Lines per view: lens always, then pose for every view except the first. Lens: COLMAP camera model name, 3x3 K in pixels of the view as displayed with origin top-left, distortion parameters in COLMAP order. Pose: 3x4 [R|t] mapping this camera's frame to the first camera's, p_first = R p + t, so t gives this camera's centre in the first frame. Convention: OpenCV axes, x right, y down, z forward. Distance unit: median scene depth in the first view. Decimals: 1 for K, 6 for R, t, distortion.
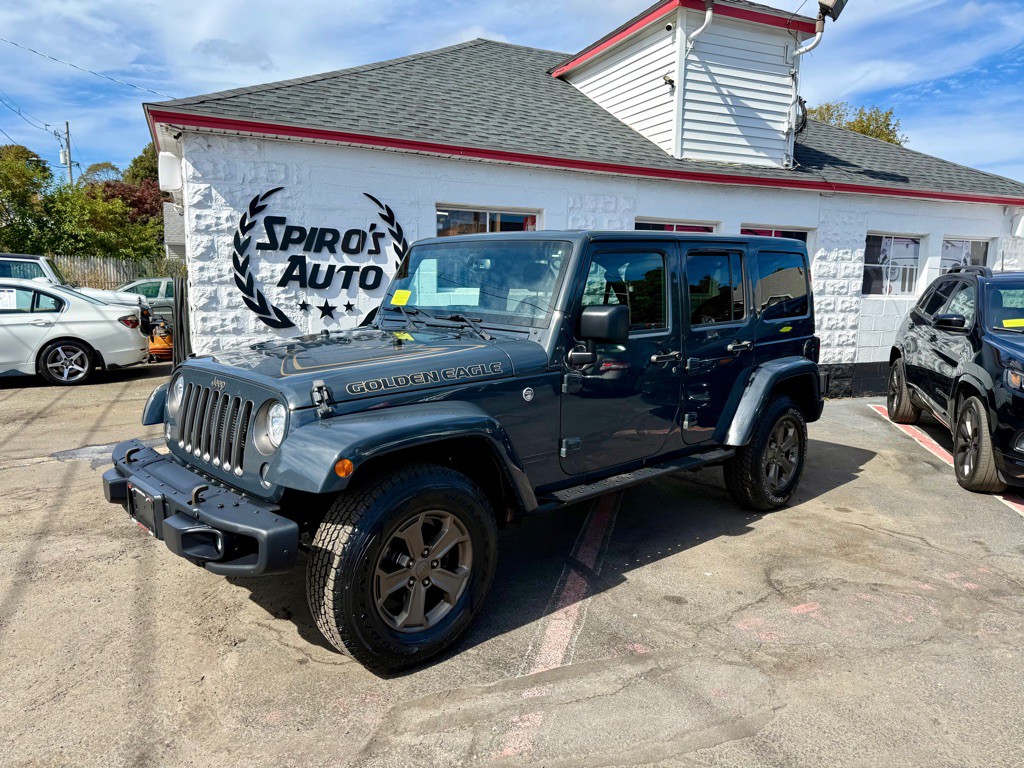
lens RADIAL K [[713.8, 0, 509.1], [0, 713.8, 396.6], [0, 0, 1]] dist [0.045233, -0.071507]
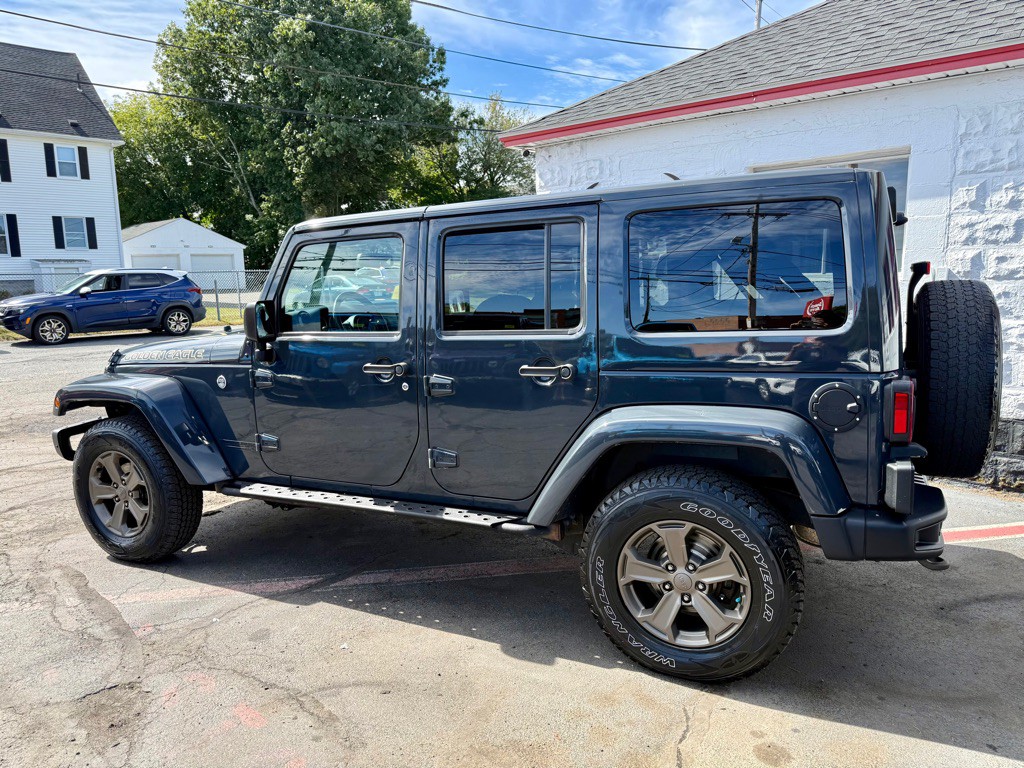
lens RADIAL K [[710.2, 0, 509.3], [0, 710.2, 395.2], [0, 0, 1]] dist [0.057239, -0.073461]
pose [[0.368236, 0.133539, -0.920092, 0.612222], [-0.117969, 0.988343, 0.096232, -0.071988], [0.922218, 0.073107, 0.379697, 0.506587]]
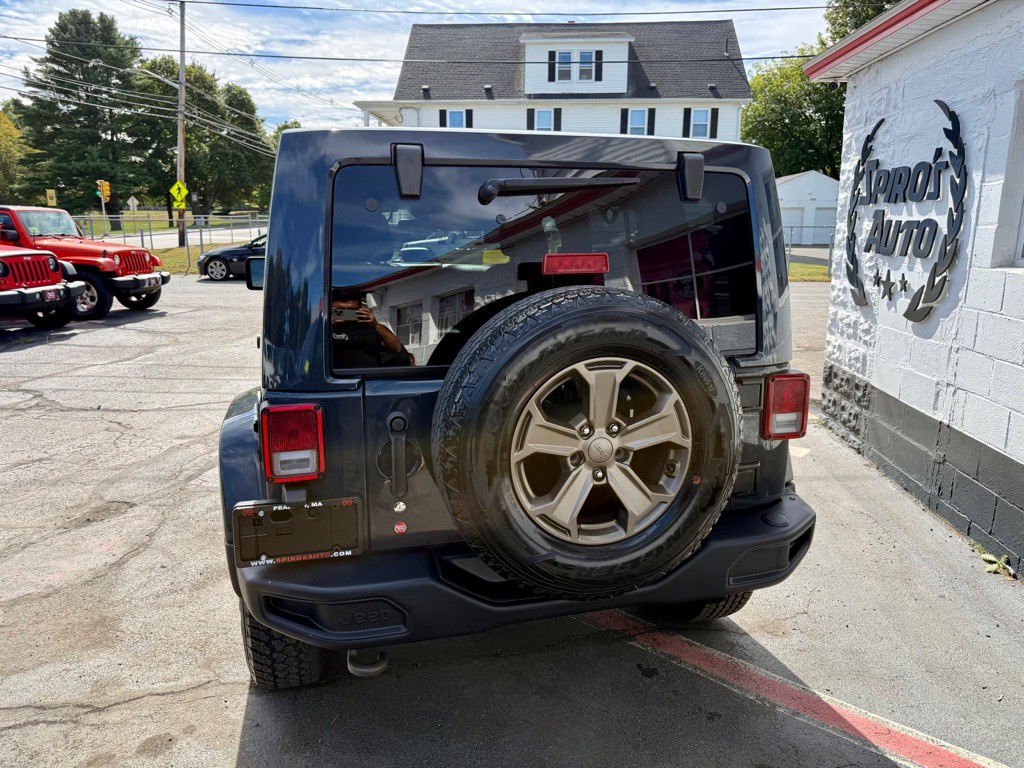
lens RADIAL K [[724.3, 0, 506.0], [0, 724.3, 377.1], [0, 0, 1]] dist [0.020737, -0.020865]
pose [[-0.463829, 0.157762, -0.871765, 0.559808], [-0.150011, 0.955822, 0.252788, -0.164209], [0.873132, 0.248024, -0.419672, 1.023616]]
